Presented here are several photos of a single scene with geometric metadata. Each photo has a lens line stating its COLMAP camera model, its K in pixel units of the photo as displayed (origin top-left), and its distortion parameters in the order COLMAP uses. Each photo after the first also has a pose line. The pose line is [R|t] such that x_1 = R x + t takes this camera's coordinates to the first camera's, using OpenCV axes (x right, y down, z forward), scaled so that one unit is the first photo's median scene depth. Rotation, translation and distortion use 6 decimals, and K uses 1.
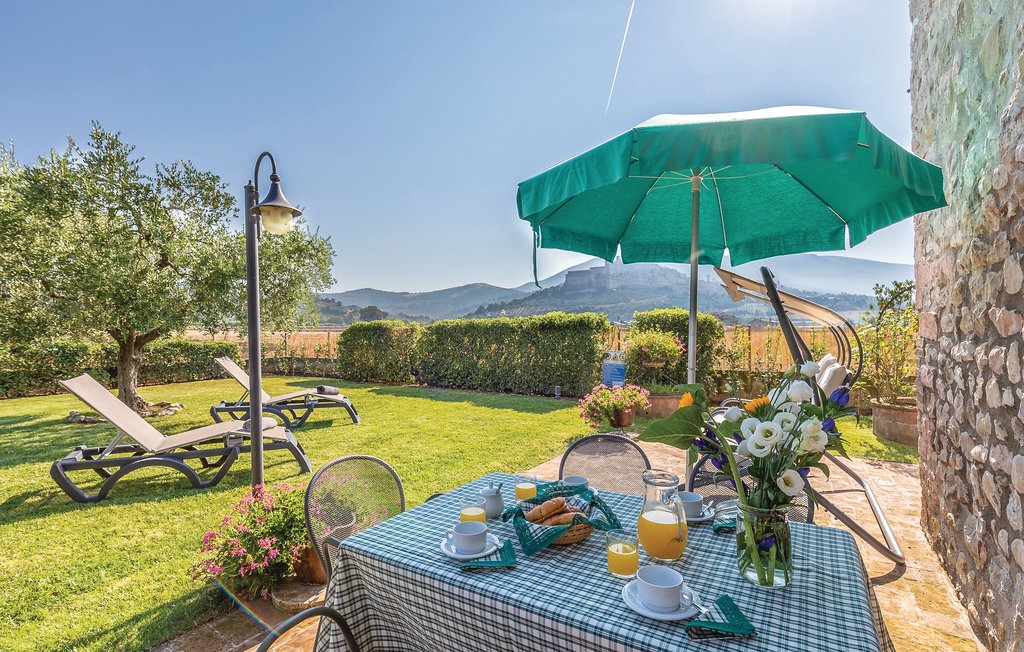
lens RADIAL K [[465.3, 0, 509.0], [0, 465.3, 324.6], [0, 0, 1]] dist [0.005059, 0.001242]
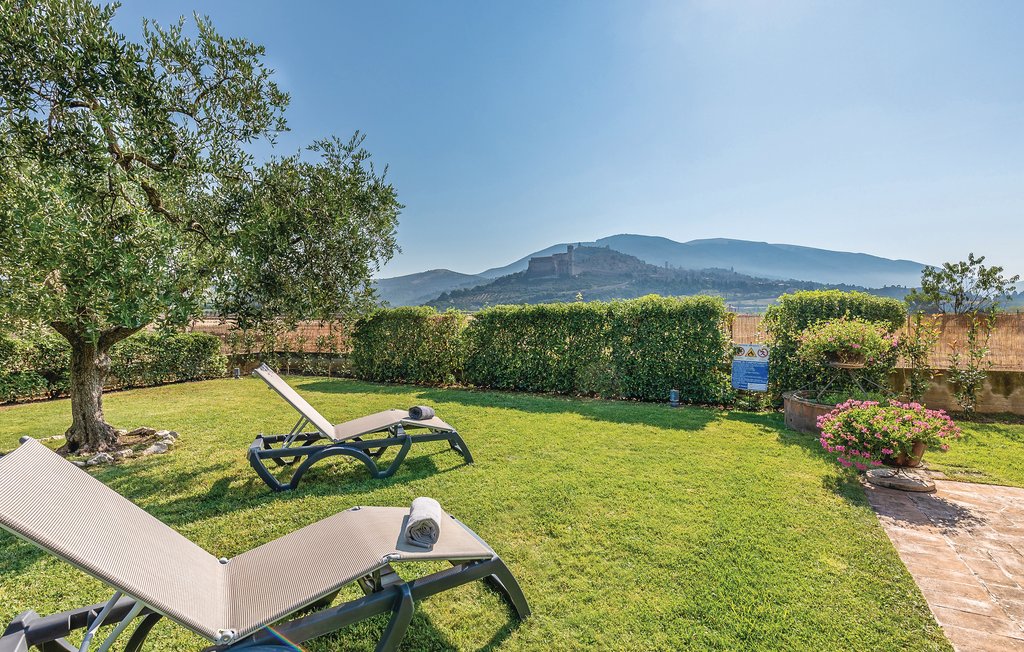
lens RADIAL K [[465.3, 0, 511.5], [0, 465.3, 327.4], [0, 0, 1]] dist [0.005059, 0.001242]
pose [[0.996210, -0.006780, 0.086714, -0.234044], [0.003725, 0.999368, 0.035339, -0.000947], [-0.086899, -0.034882, 0.995606, 0.251608]]
